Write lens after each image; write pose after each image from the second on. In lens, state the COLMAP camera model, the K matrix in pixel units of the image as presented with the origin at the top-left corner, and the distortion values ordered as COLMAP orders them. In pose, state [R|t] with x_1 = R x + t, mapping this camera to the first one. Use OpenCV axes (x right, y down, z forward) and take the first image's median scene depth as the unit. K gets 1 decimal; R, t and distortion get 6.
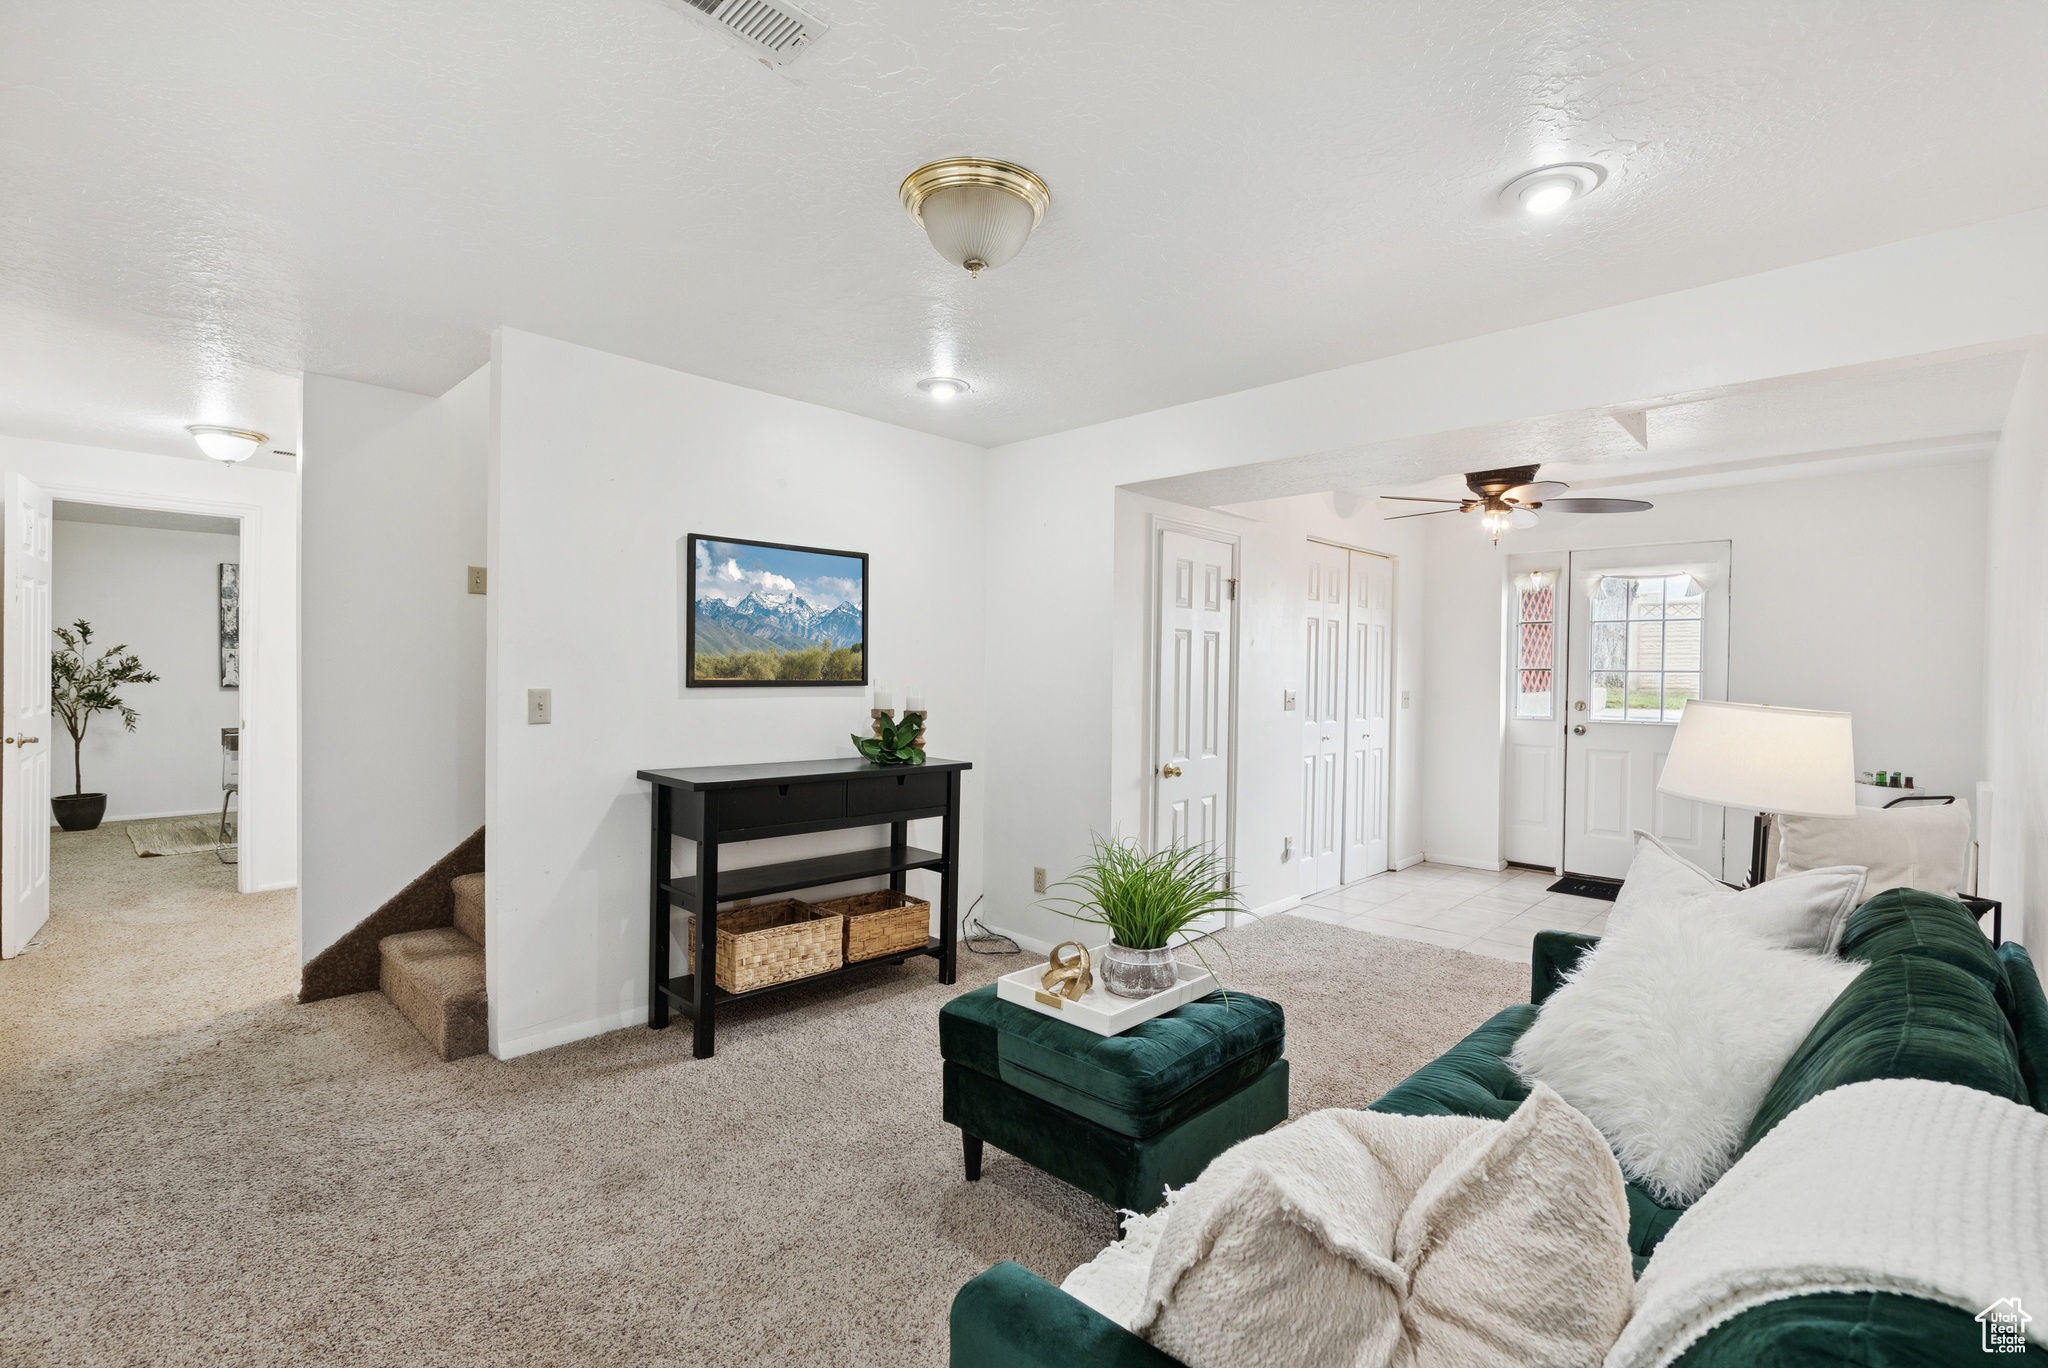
lens RADIAL K [[942.6, 0, 1033.7], [0, 942.6, 672.4], [0, 0, 1]] dist [0.001620, 0.000282]
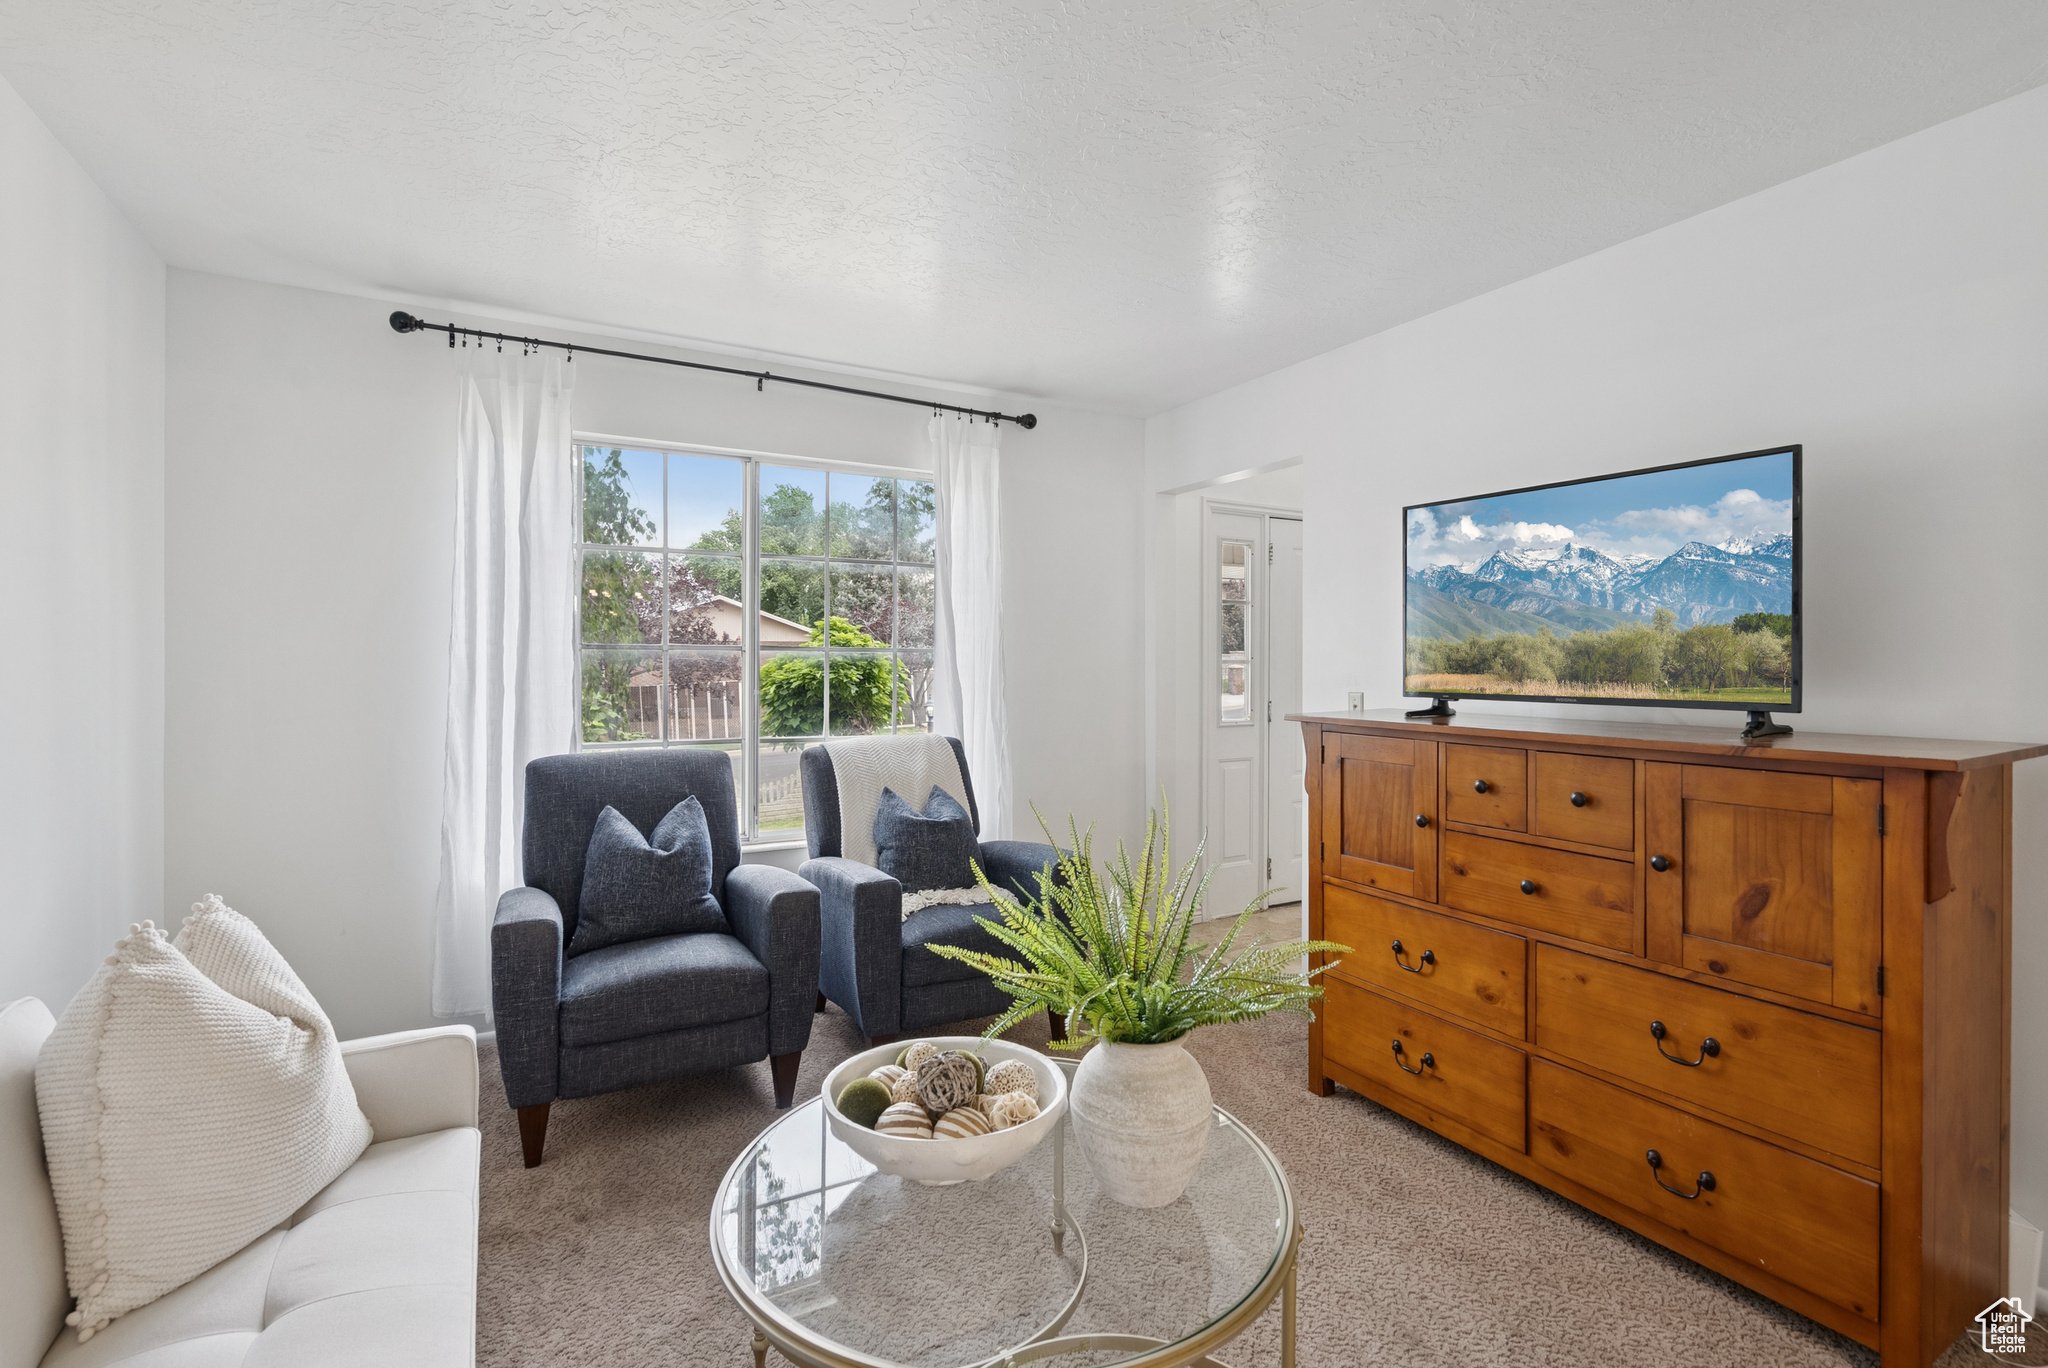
lens RADIAL K [[942.6, 0, 1033.7], [0, 942.6, 672.4], [0, 0, 1]] dist [0.001620, 0.000282]
pose [[0.746489, 0.010893, -0.665309, -0.109548], [-0.000222, 0.999870, 0.016122, -0.006145], [0.665398, -0.011887, 0.746394, 0.296202]]
